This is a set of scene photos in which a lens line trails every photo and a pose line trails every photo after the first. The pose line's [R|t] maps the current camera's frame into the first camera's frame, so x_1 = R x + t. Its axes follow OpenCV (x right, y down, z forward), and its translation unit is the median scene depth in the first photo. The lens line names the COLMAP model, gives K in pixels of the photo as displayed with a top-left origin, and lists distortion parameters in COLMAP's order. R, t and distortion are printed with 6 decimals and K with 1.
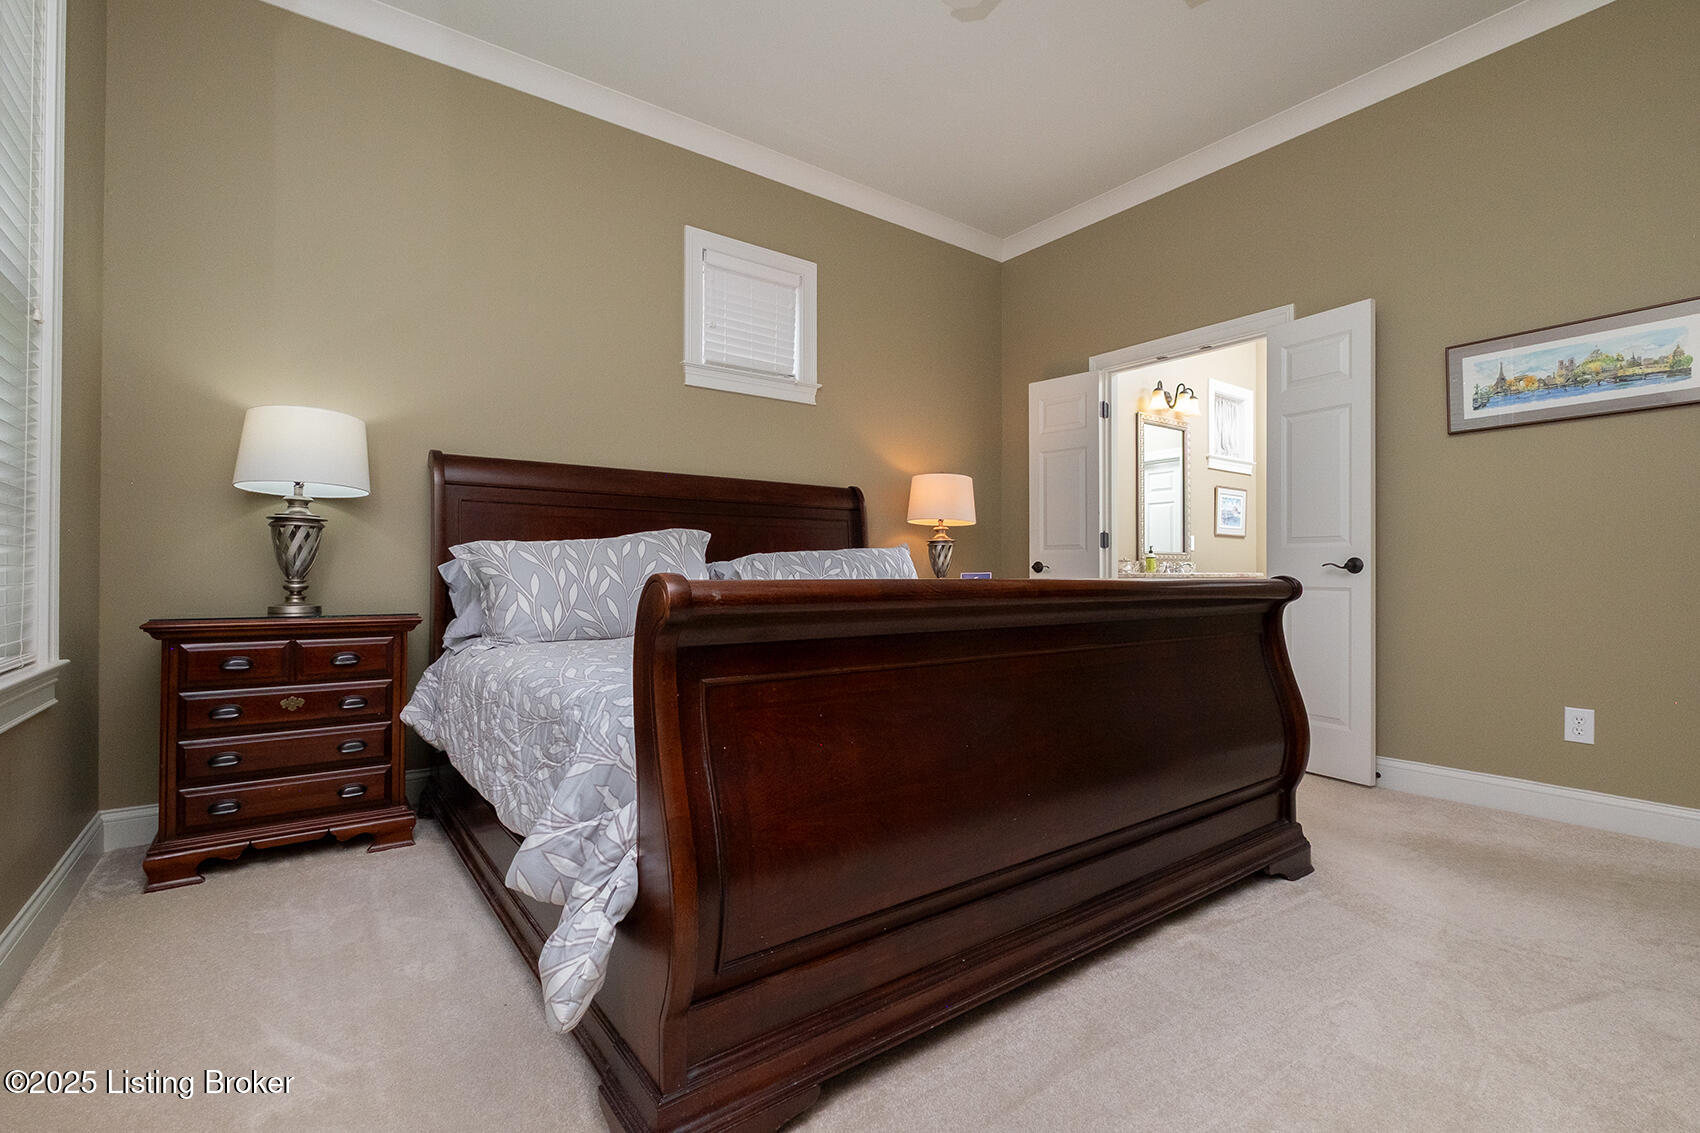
lens RADIAL K [[741.2, 0, 858.1], [0, 741.2, 563.1], [0, 0, 1]] dist [-0.005398, -0.000486]
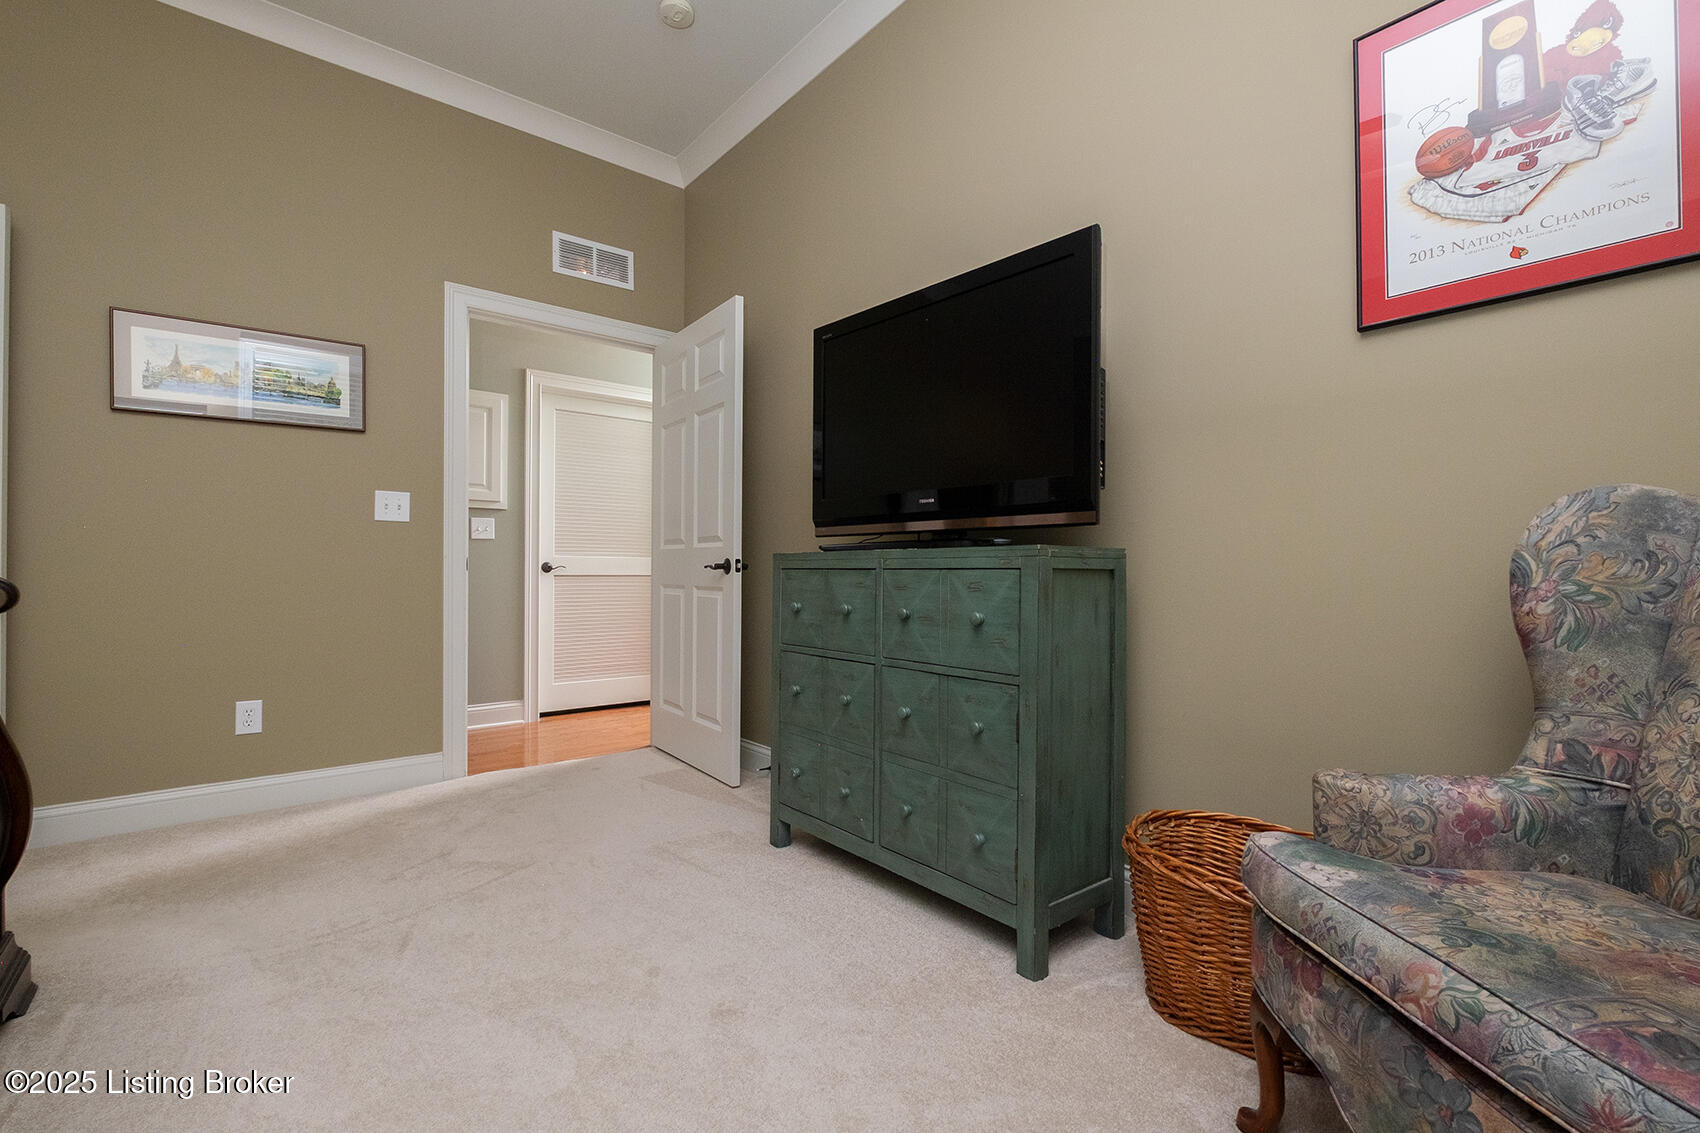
lens RADIAL K [[741.2, 0, 854.8], [0, 741.2, 574.5], [0, 0, 1]] dist [-0.005398, -0.000486]
pose [[-0.039424, -0.006004, 0.999205, -0.095560], [-0.013233, 0.999897, 0.005486, 0.001552], [-0.999135, -0.013006, -0.039499, 0.186947]]
